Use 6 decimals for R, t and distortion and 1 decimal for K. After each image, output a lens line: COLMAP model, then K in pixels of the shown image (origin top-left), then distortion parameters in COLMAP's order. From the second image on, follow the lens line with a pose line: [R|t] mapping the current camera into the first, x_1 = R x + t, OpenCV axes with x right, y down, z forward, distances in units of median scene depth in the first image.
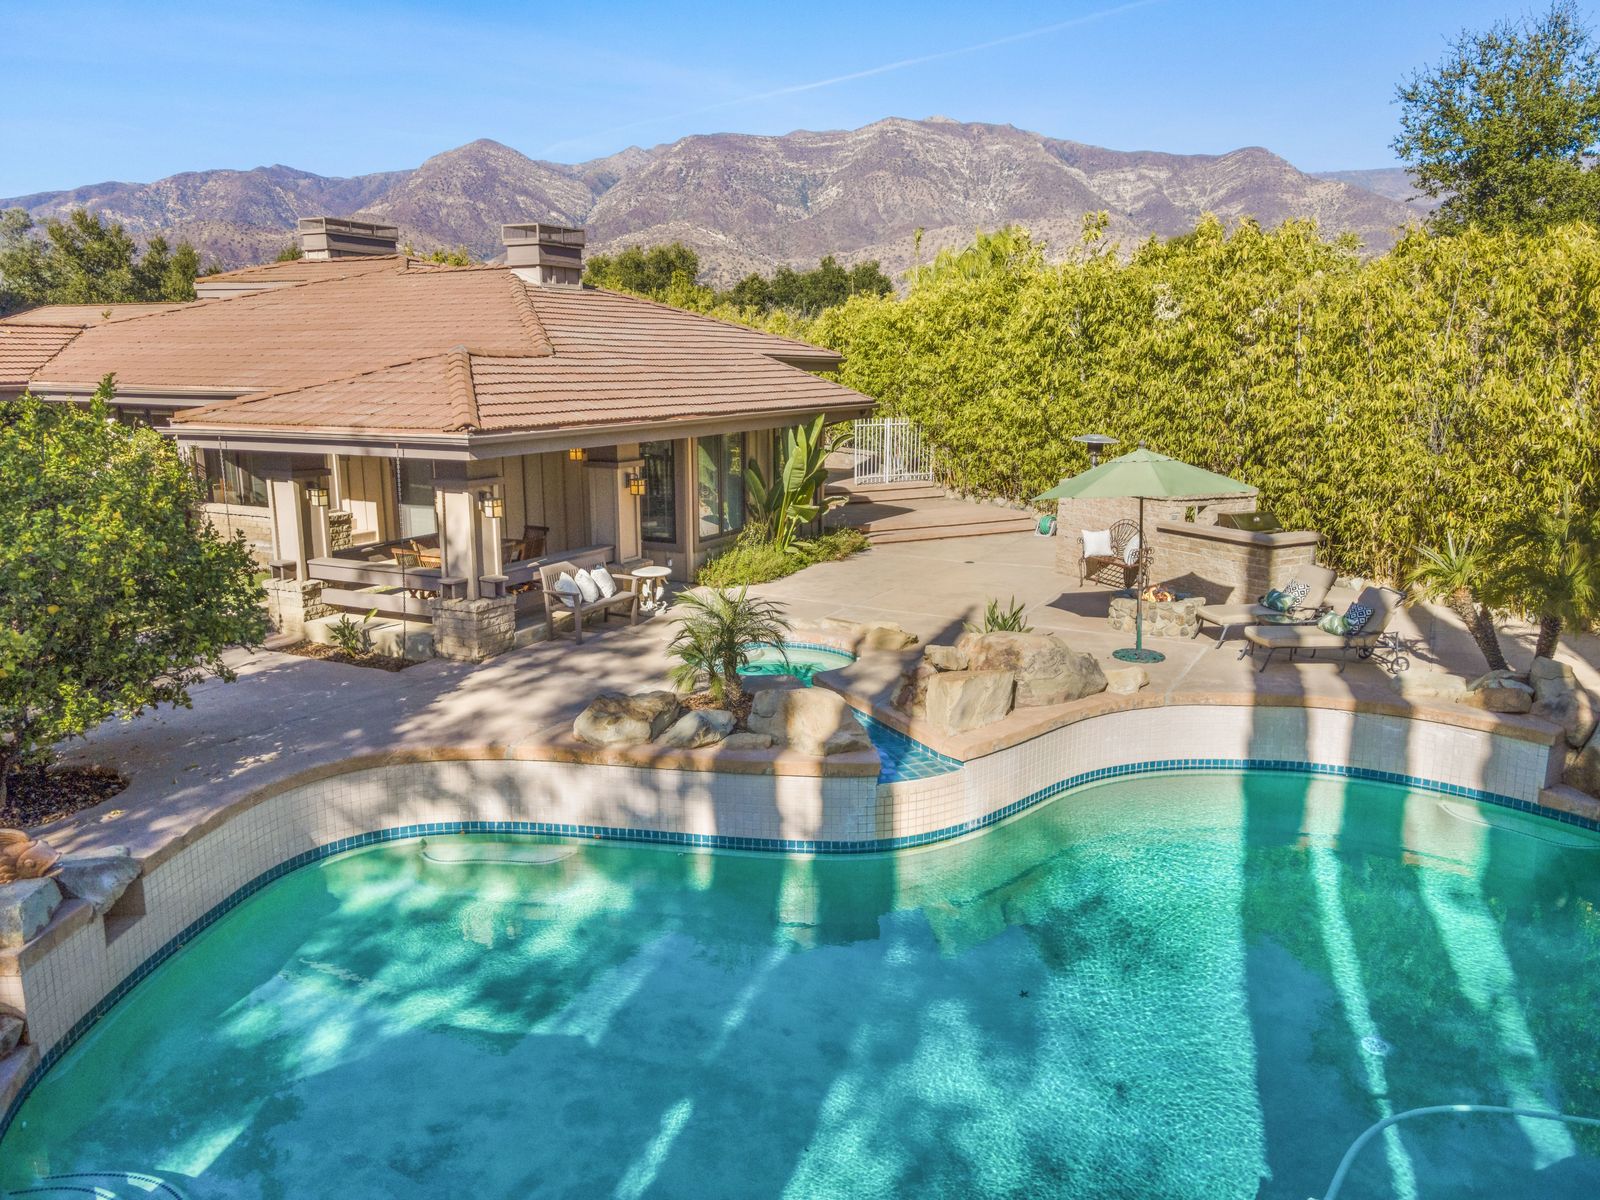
lens RADIAL K [[1155.9, 0, 800.0], [0, 1155.9, 600.0], [0, 0, 1]] dist [0.004922, 0.001704]
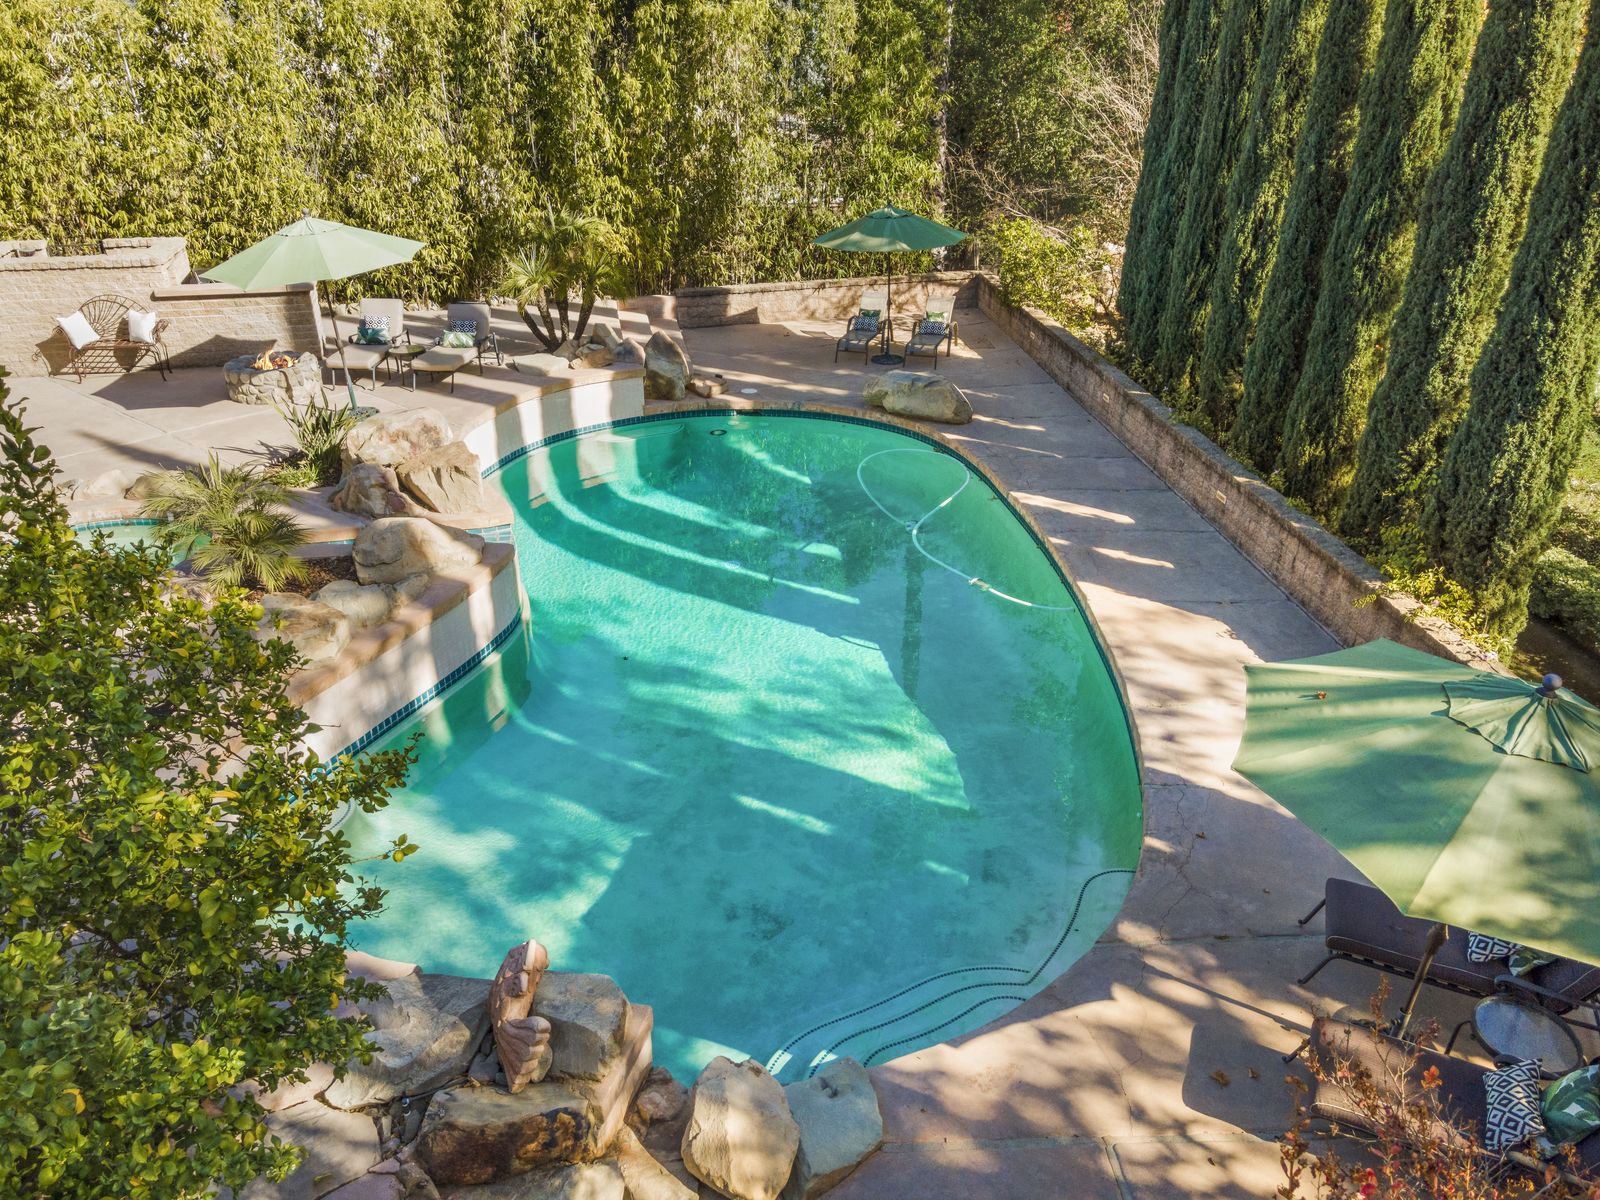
lens RADIAL K [[1155.9, 0, 800.0], [0, 1155.9, 600.0], [0, 0, 1]] dist [0.004922, 0.001704]
pose [[0.161241, -0.420453, 0.892872, -0.785087], [0.182193, 0.901842, 0.391775, -0.164513], [-0.969952, 0.099505, 0.222018, 0.449408]]
